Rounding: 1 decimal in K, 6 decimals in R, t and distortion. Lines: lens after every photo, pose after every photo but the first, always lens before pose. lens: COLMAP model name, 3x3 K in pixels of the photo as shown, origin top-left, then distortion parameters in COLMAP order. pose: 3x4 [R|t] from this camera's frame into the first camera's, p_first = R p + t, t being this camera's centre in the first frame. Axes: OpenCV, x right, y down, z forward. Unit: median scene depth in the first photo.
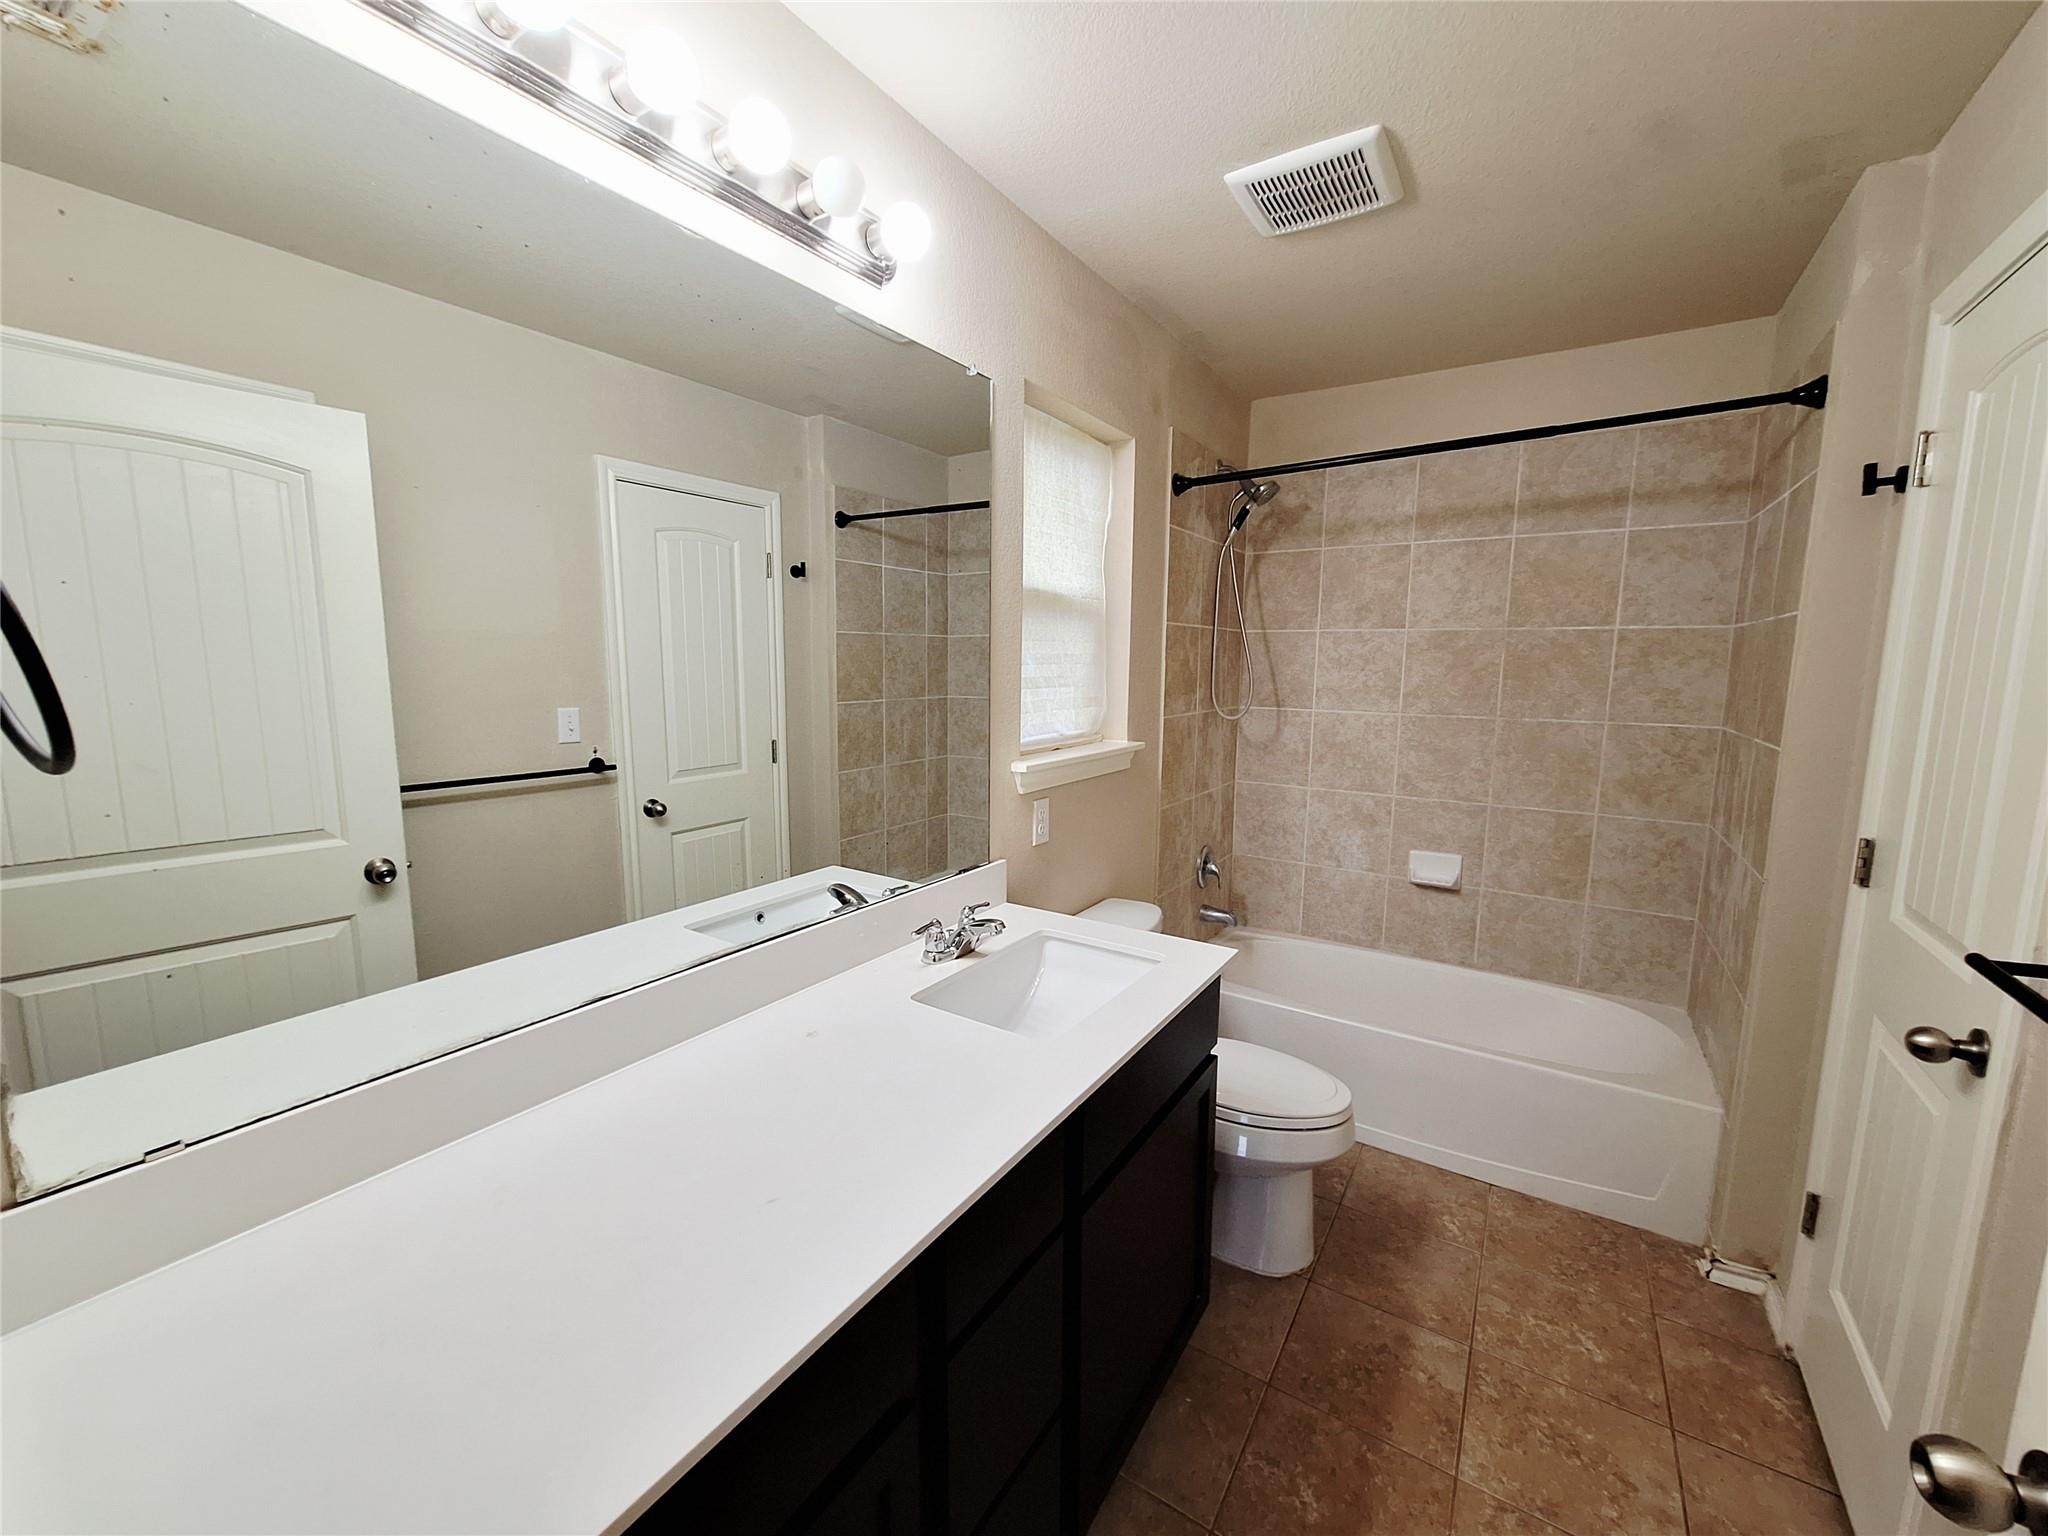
lens RADIAL K [[809.2, 0, 1005.5], [0, 809.2, 770.6], [0, 0, 1]] dist [-0.002097, -0.000116]
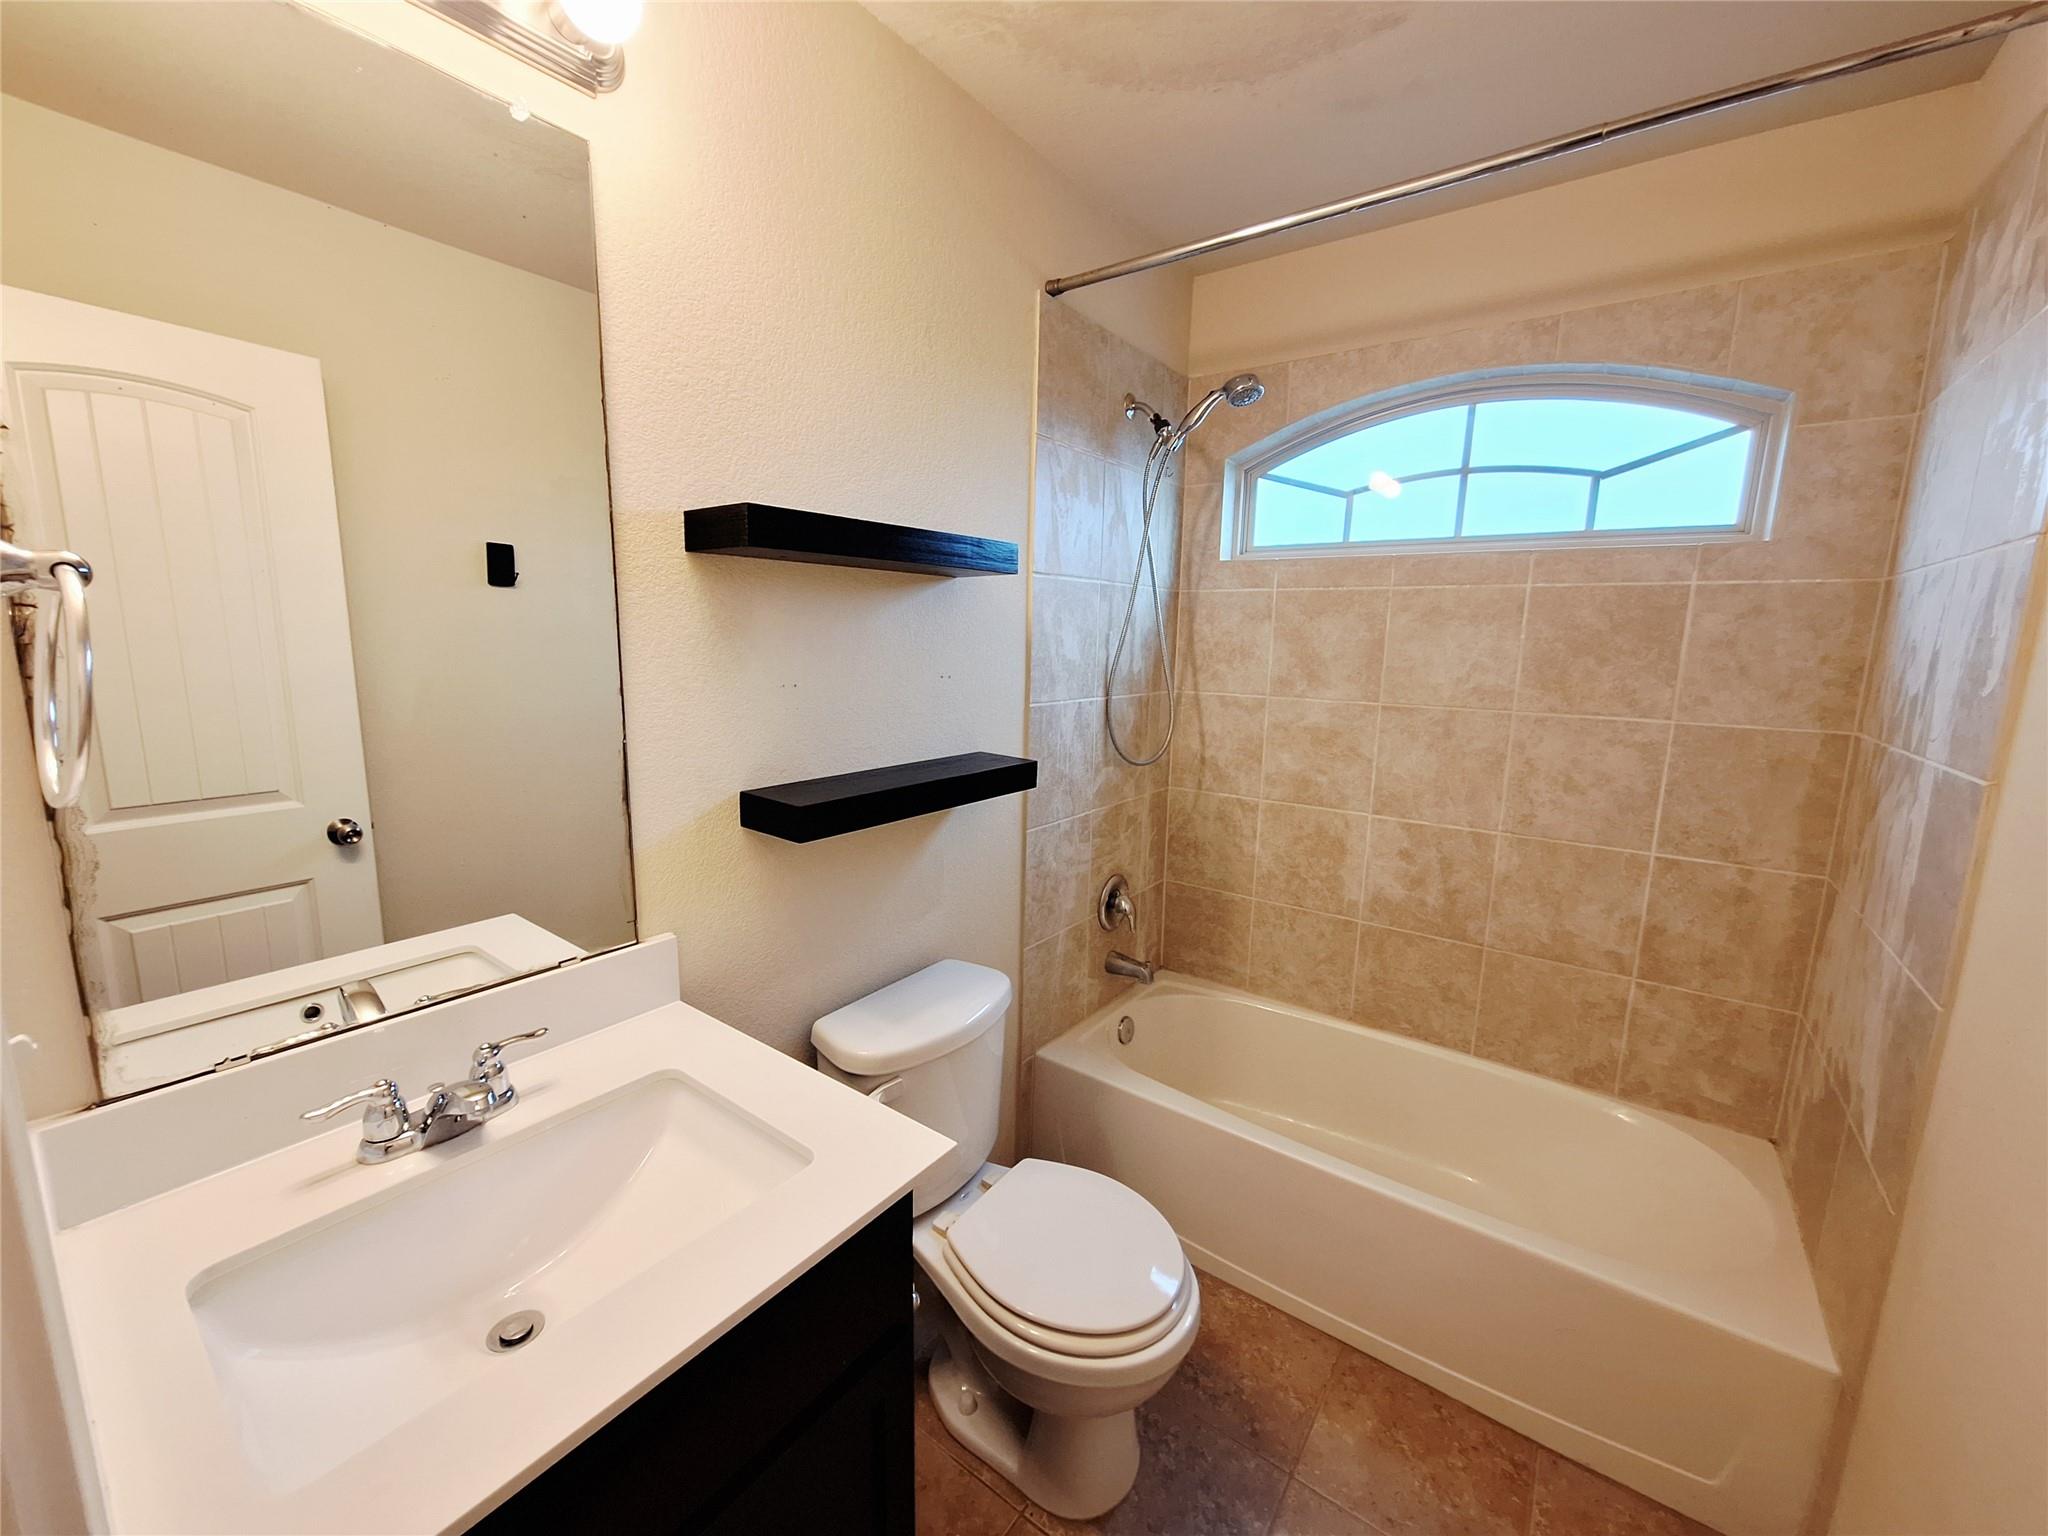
lens RADIAL K [[823.3, 0, 961.9], [0, 823.3, 759.1], [0, 0, 1]] dist [0.002894, 0.000246]
pose [[0.995949, 0.035931, -0.082433, 0.182109], [-0.034269, 0.999182, 0.021489, -0.036961], [0.083138, -0.018577, 0.996365, 0.225595]]
